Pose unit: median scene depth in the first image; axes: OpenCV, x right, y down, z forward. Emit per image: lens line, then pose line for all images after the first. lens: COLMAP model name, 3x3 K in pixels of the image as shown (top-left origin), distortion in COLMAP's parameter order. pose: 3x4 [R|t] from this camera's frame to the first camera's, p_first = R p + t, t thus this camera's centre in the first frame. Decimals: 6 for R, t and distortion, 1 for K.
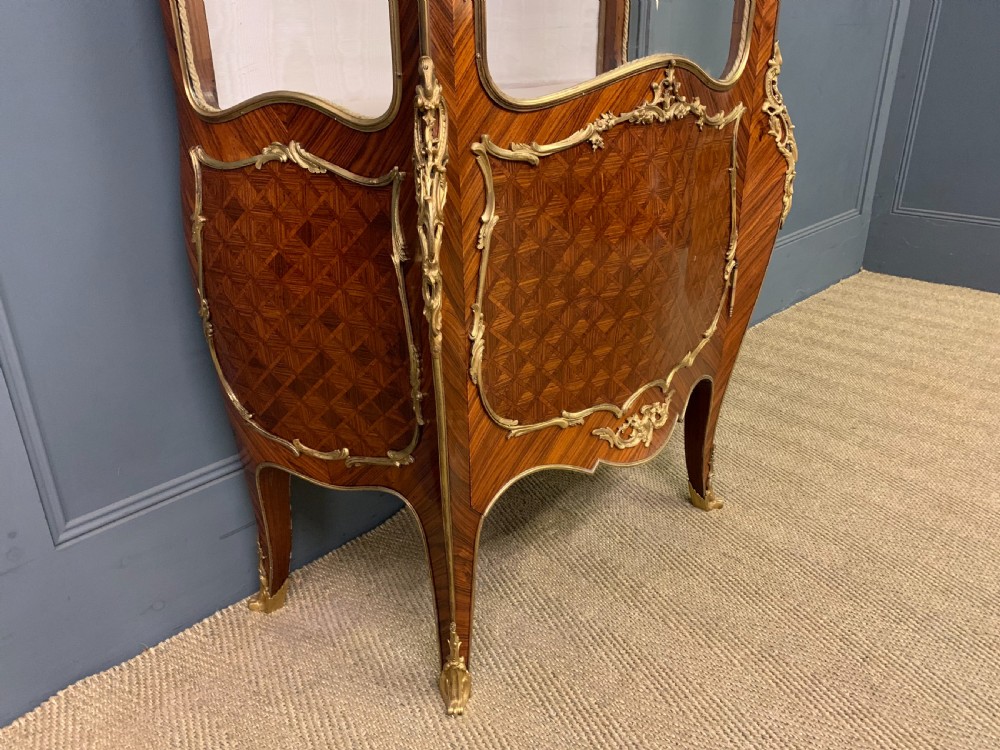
lens RADIAL K [[774.9, 0, 500.0], [0, 774.9, 375.0], [0, 0, 1]] dist [0.027099, -0.003875]
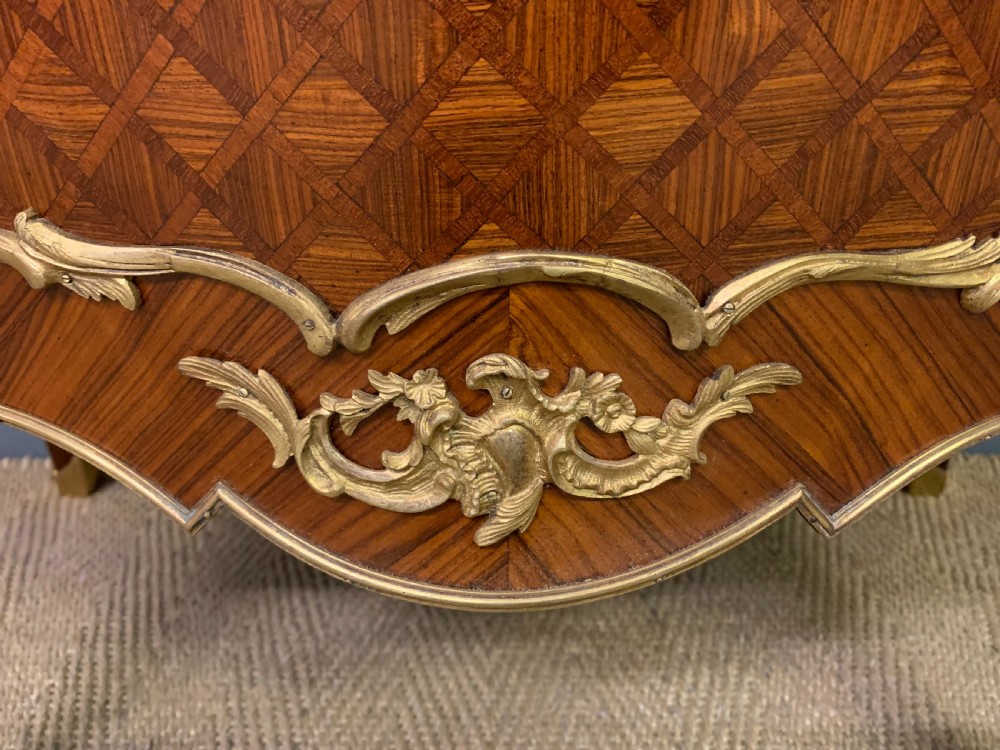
lens RADIAL K [[790.1, 0, 498.7], [0, 790.1, 387.8], [0, 0, 1]] dist [0.064426, -0.004794]
pose [[0.701320, 0.360665, -0.614875, 0.303411], [-0.299741, 0.931805, 0.204683, 0.004502], [0.646765, 0.040755, 0.761600, 0.803508]]
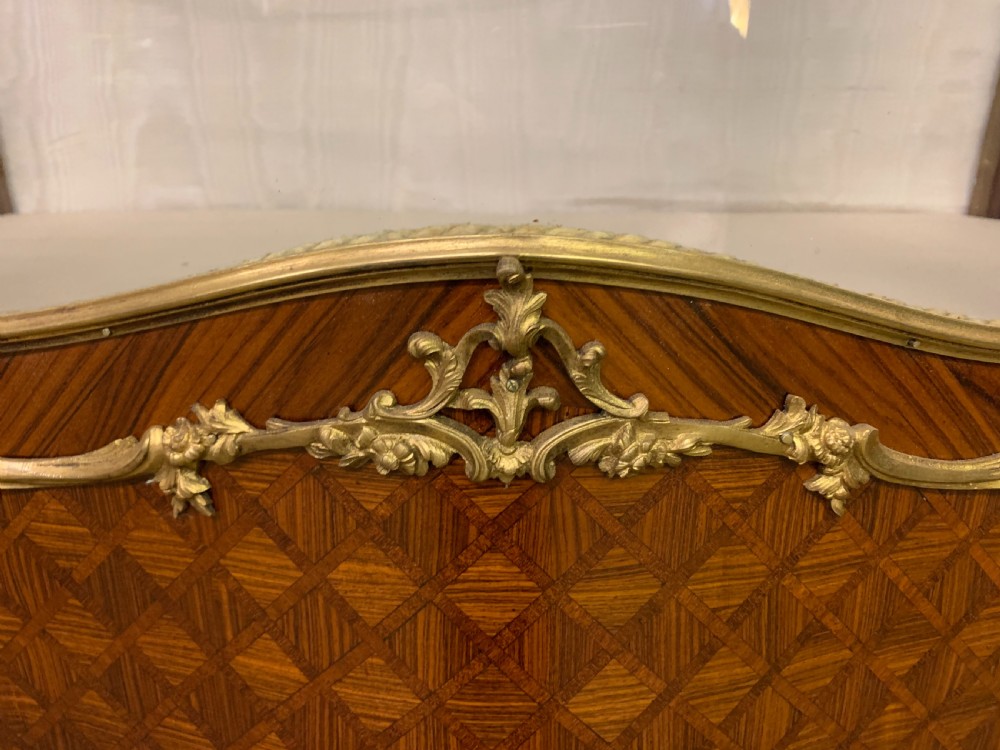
lens RADIAL K [[797.4, 0, 502.8], [0, 797.4, 352.7], [0, 0, 1]] dist [-0.013195, -0.007328]
pose [[0.722412, 0.249969, -0.644699, 0.299264], [-0.297416, 0.954044, 0.036643, -0.305569], [0.624231, 0.165272, 0.763558, 0.653080]]
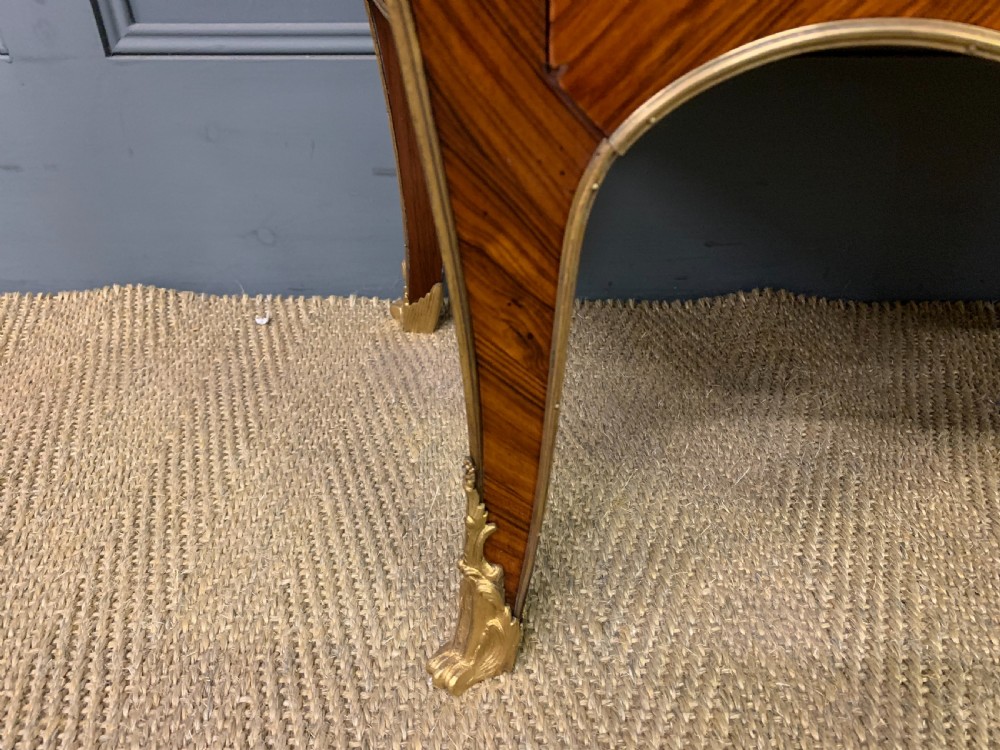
lens RADIAL K [[779.5, 0, 500.0], [0, 779.5, 375.0], [0, 0, 1]] dist [0.035873, -0.004463]
pose [[0.670366, 0.415339, -0.614901, 0.126567], [-0.302920, 0.909657, 0.284190, 0.161383], [0.677384, -0.004245, 0.735618, 0.669178]]
